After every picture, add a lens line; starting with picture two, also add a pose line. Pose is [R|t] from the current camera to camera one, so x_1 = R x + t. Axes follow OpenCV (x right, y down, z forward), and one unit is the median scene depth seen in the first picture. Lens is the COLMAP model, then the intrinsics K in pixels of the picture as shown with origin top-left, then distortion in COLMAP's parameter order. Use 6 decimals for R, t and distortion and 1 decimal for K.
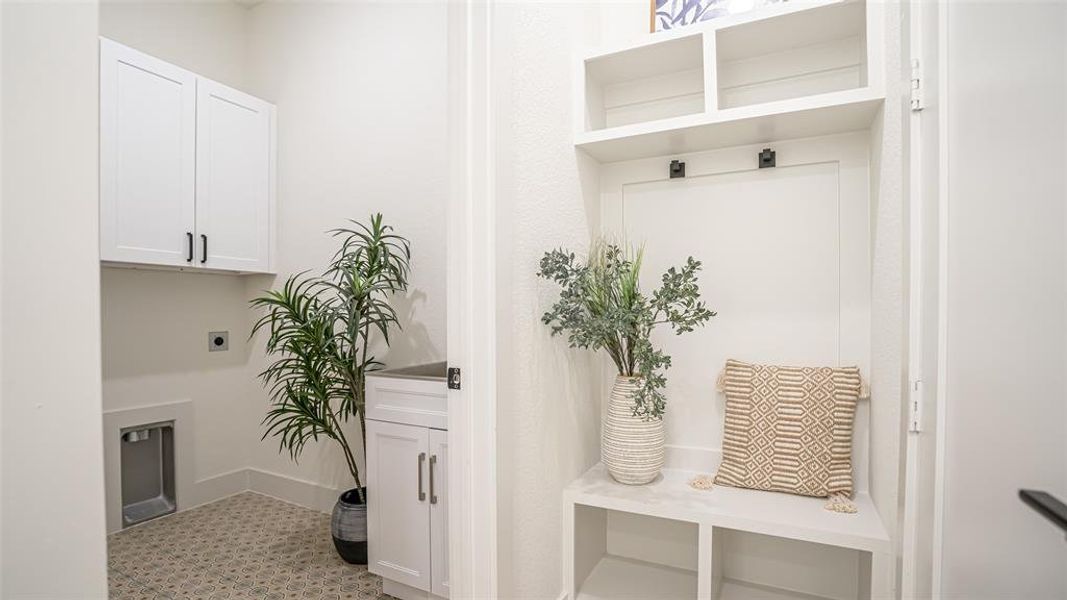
lens RADIAL K [[493.1, 0, 534.1], [0, 493.1, 320.2], [0, 0, 1]] dist [-0.068951, 0.026182]
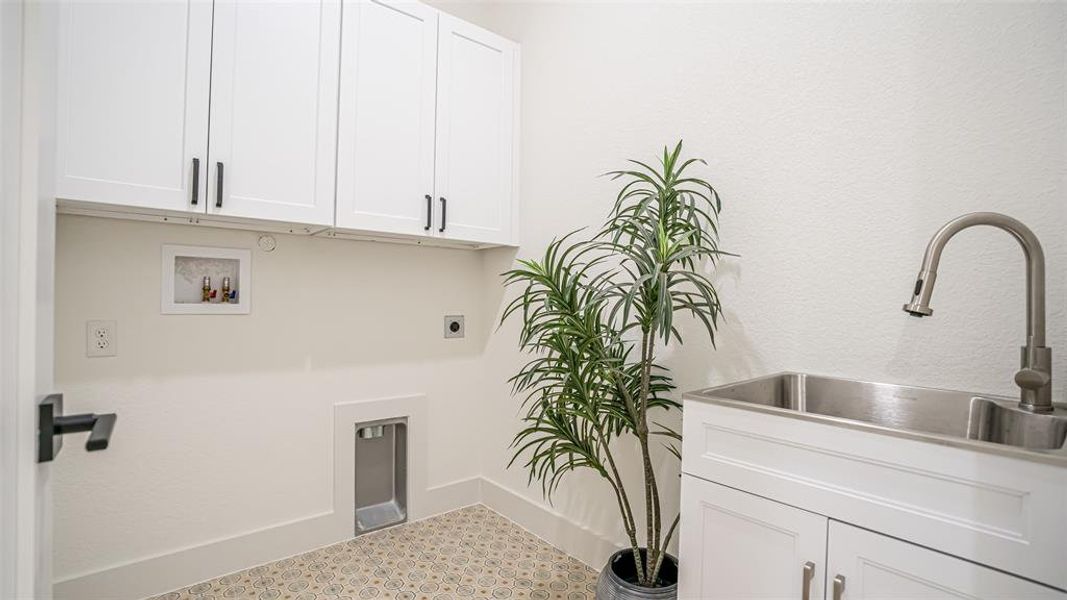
lens RADIAL K [[493.0, 0, 529.5], [0, 493.0, 299.8], [0, 0, 1]] dist [-0.072060, 0.027559]
pose [[0.914433, 0.013912, -0.404499, -0.215764], [-0.020827, 0.999702, -0.012699, 0.004673], [0.404202, 0.020037, 0.914450, 0.300934]]
